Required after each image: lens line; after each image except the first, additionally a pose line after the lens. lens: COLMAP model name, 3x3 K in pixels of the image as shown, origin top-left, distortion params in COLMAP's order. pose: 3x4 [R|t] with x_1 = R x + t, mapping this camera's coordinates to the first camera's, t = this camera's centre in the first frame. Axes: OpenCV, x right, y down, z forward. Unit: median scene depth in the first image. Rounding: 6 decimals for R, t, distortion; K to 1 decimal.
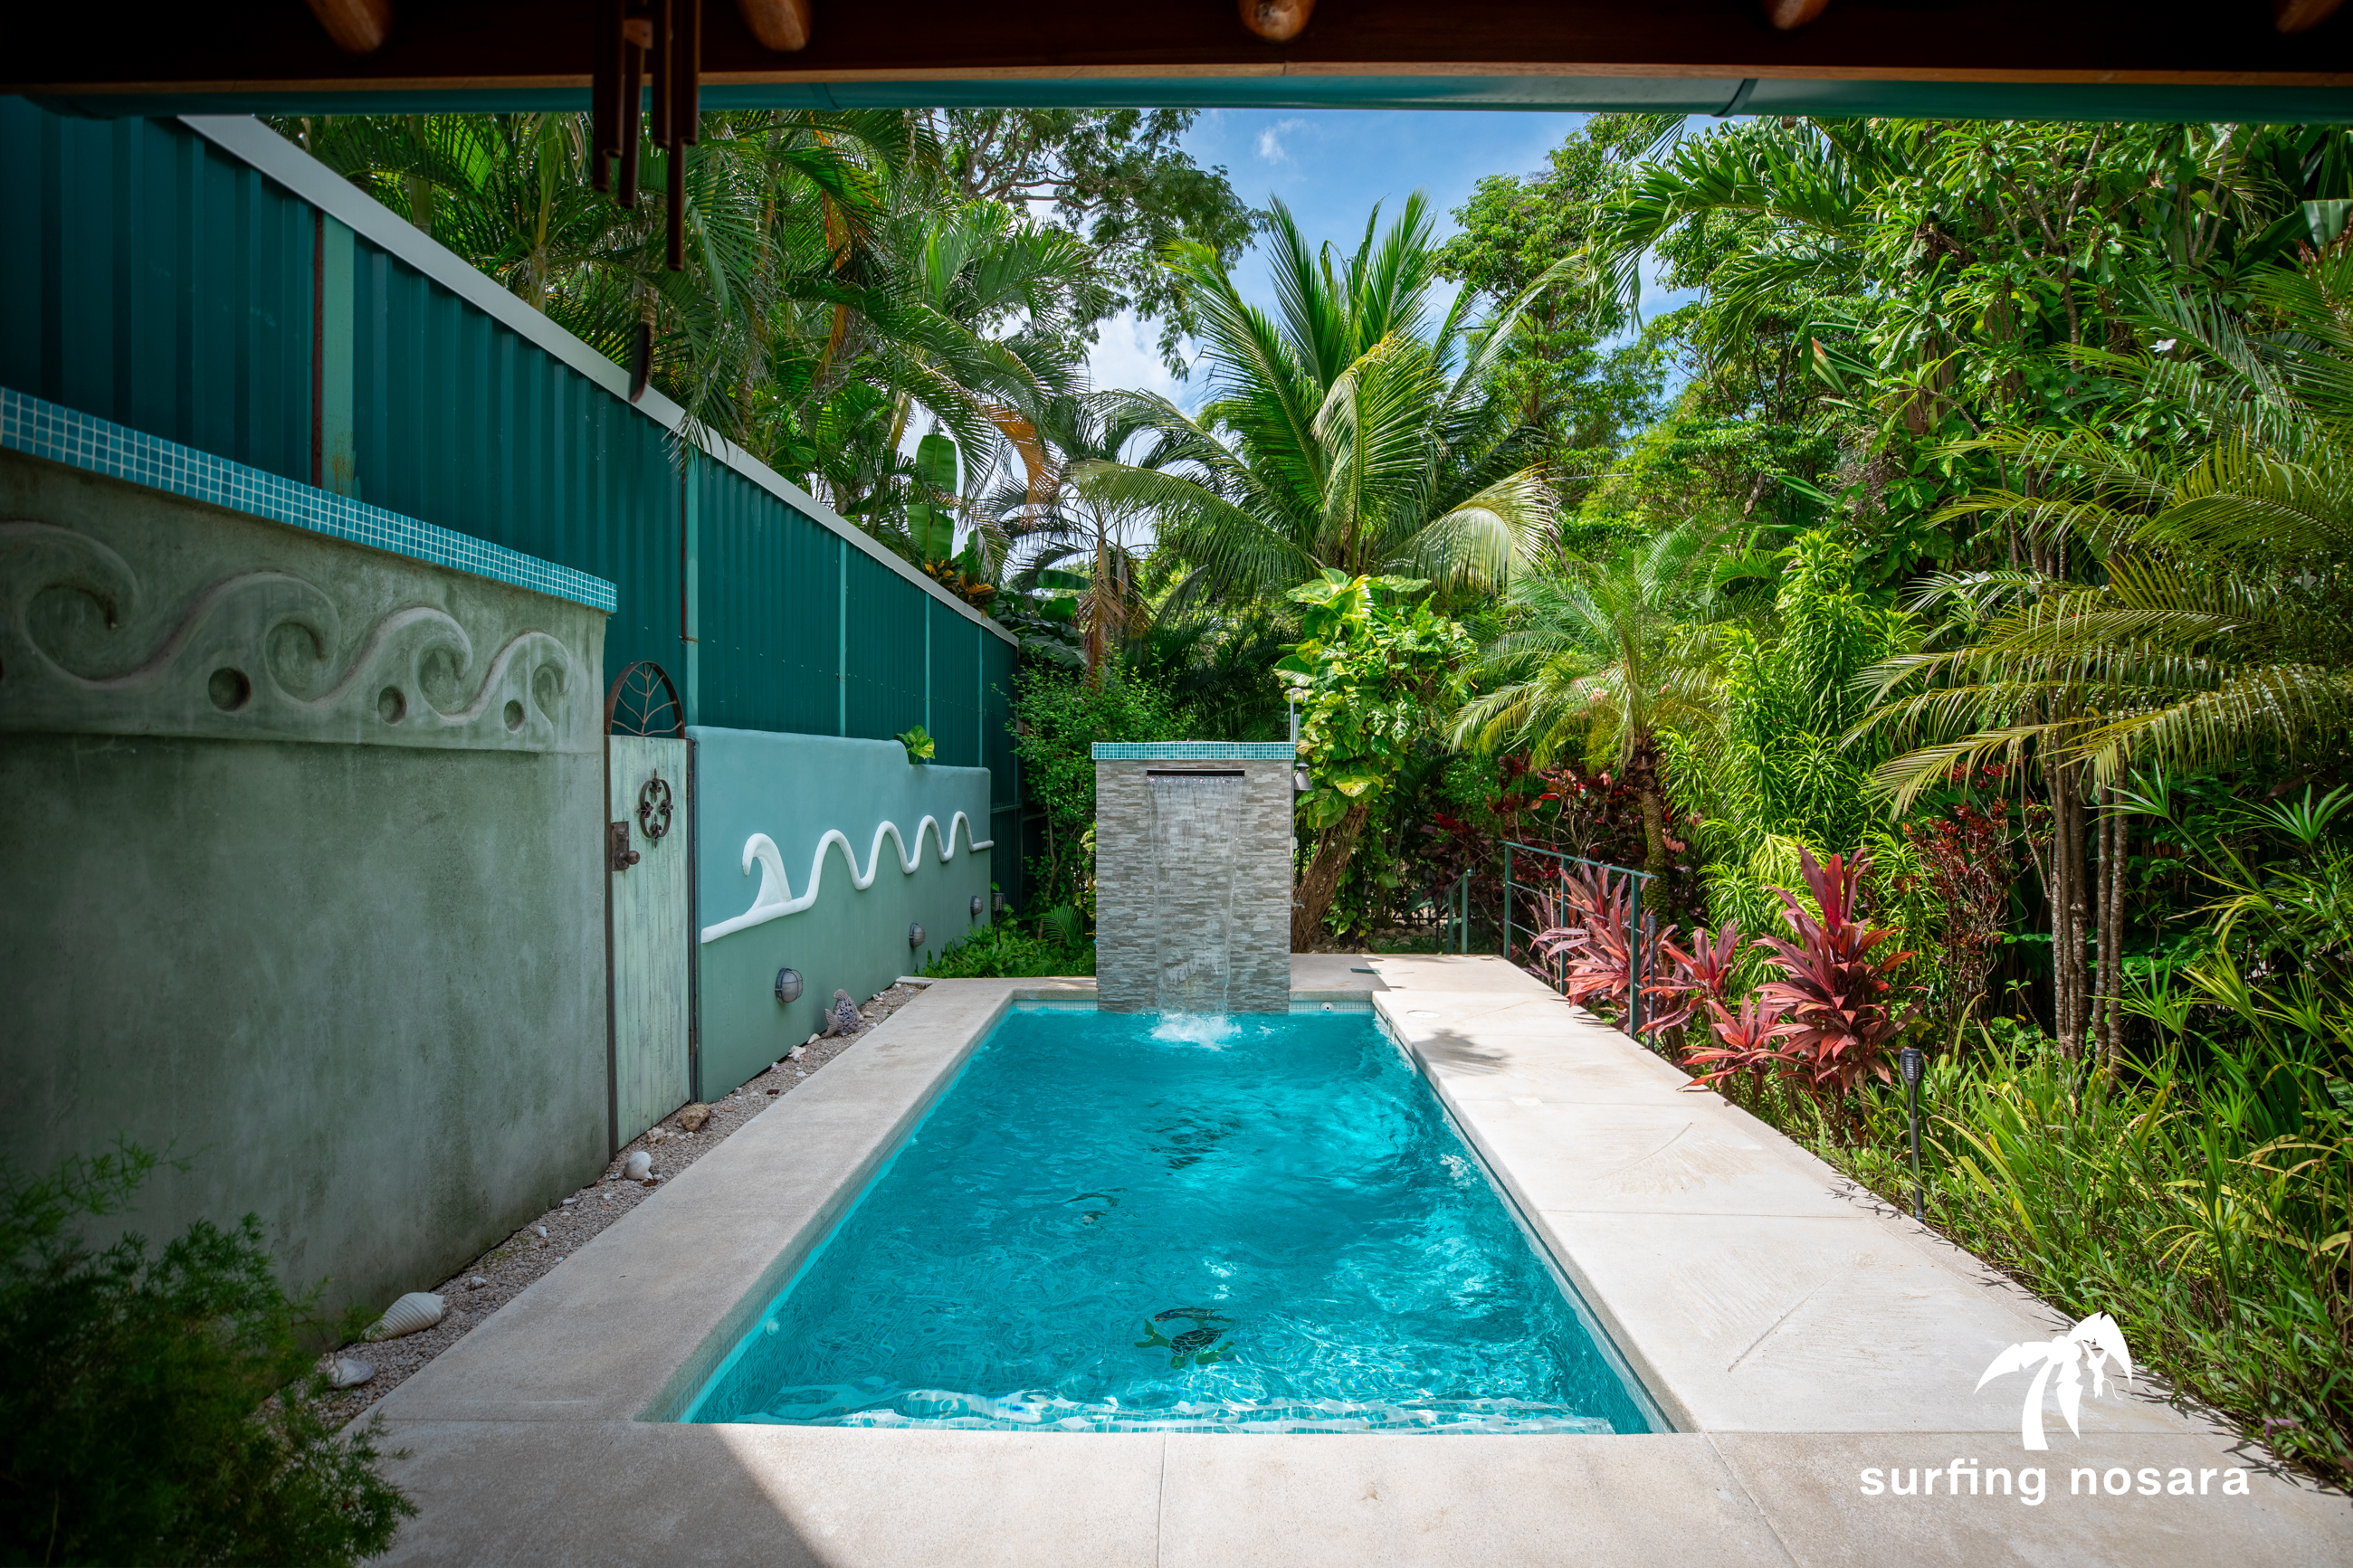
lens RADIAL K [[1079.3, 0, 1182.5], [0, 1079.3, 784.7], [0, 0, 1]] dist [-0.039236, 0.011659]
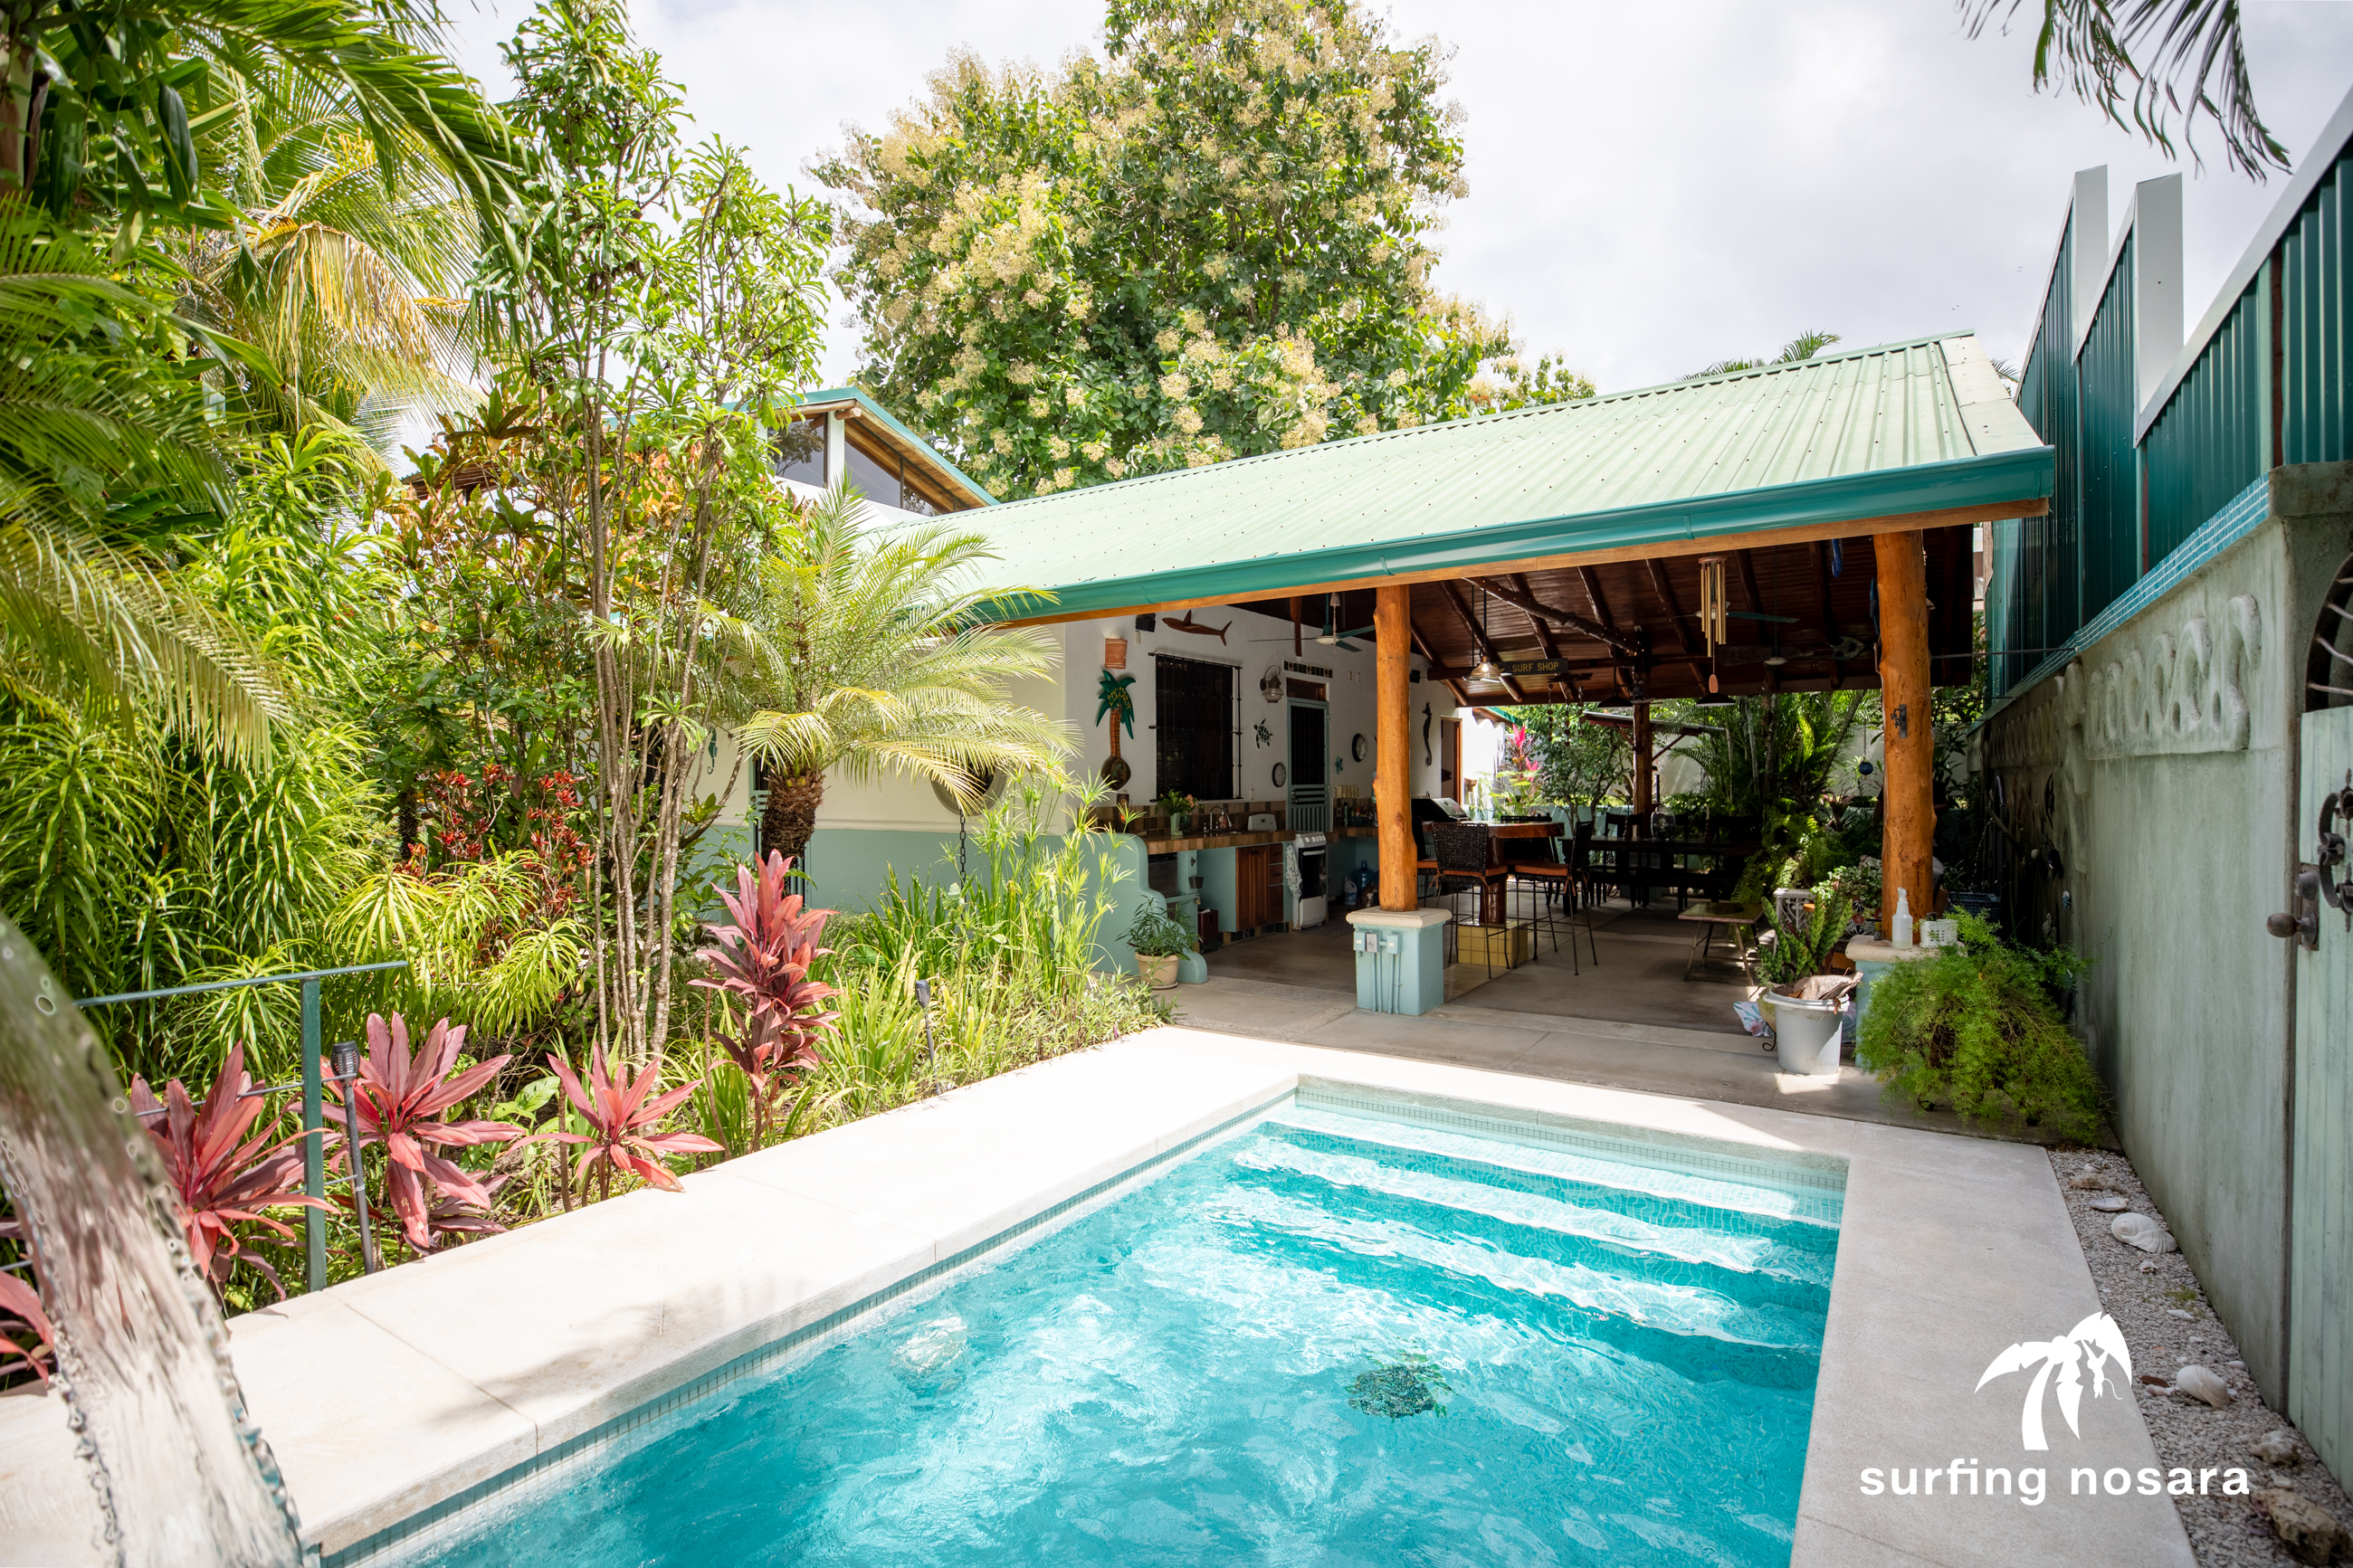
lens RADIAL K [[1079.3, 0, 1172.1], [0, 1079.3, 784.9], [0, 0, 1]] dist [-0.039236, 0.011659]
pose [[-0.835520, 0.000563, 0.549459, -0.182136], [0.011094, 0.999813, 0.015845, -0.012491], [-0.549348, 0.019335, -0.835370, 1.028276]]
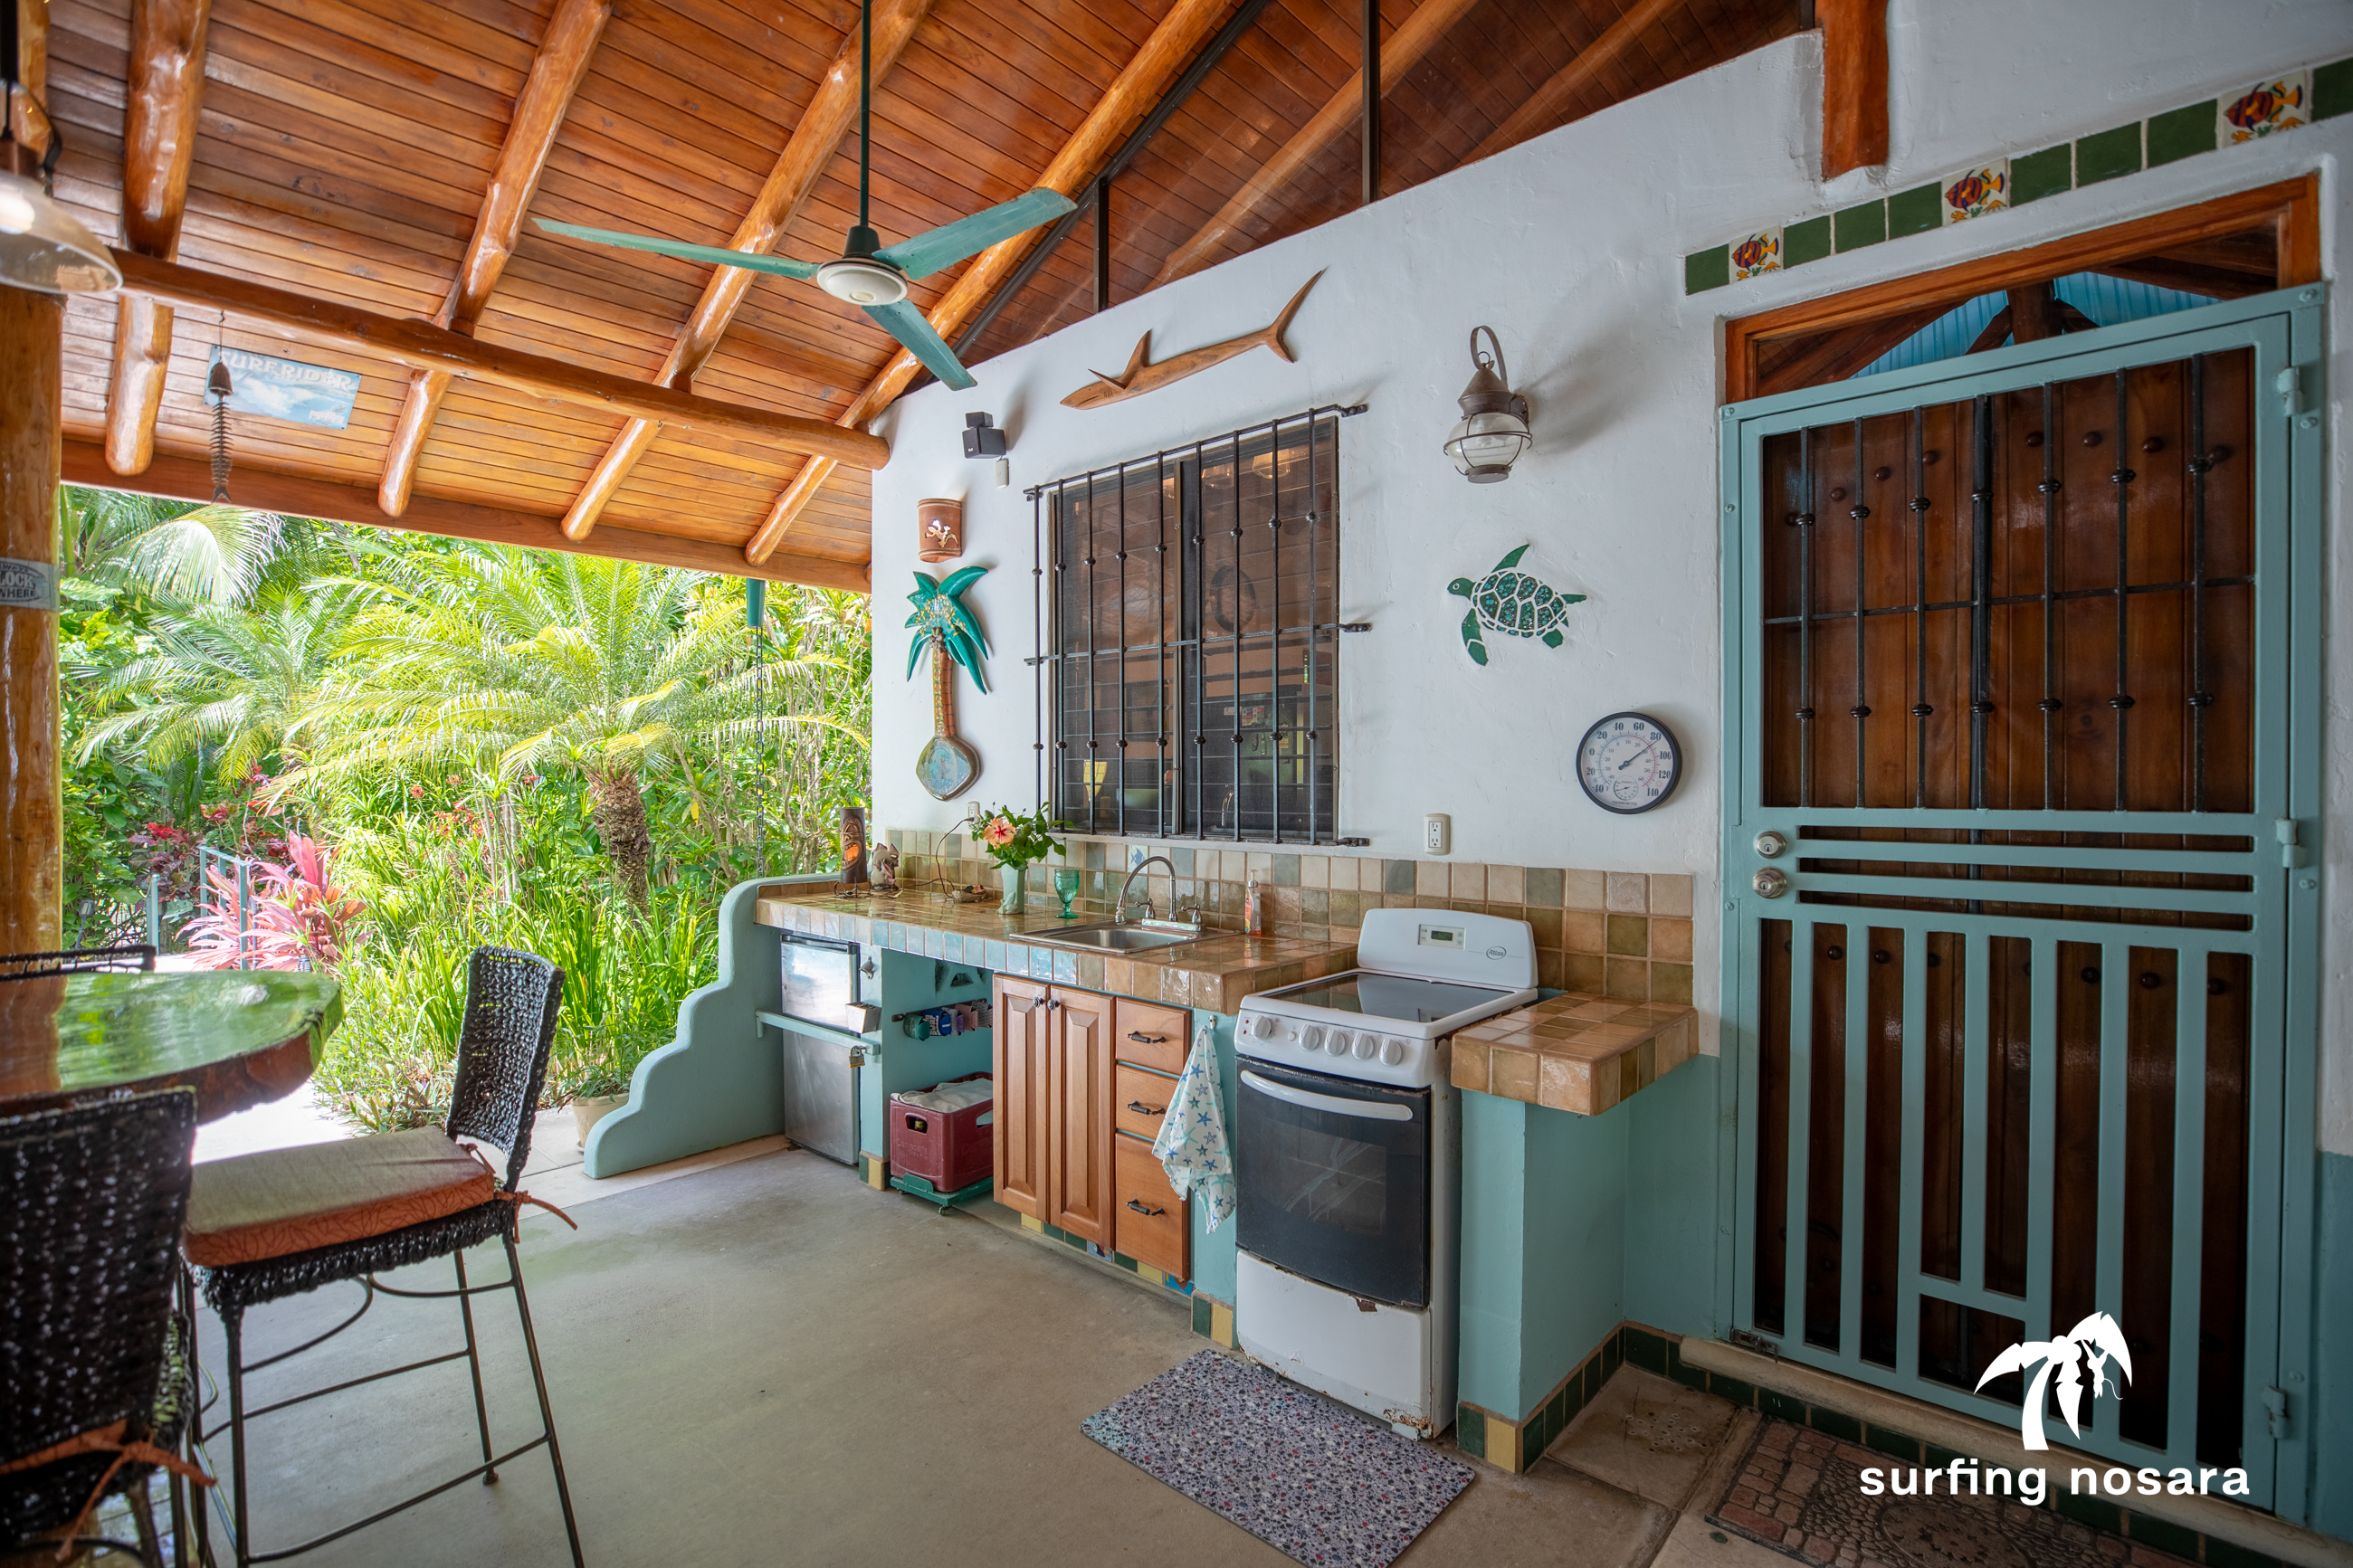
lens RADIAL K [[1079.3, 0, 1191.5], [0, 1079.3, 787.5], [0, 0, 1]] dist [-0.039236, 0.011659]
pose [[0.652087, -0.011635, 0.758055, 0.186217], [0.013558, 0.999901, 0.003685, 0.004945], [-0.758023, 0.007875, 0.652181, -0.536363]]
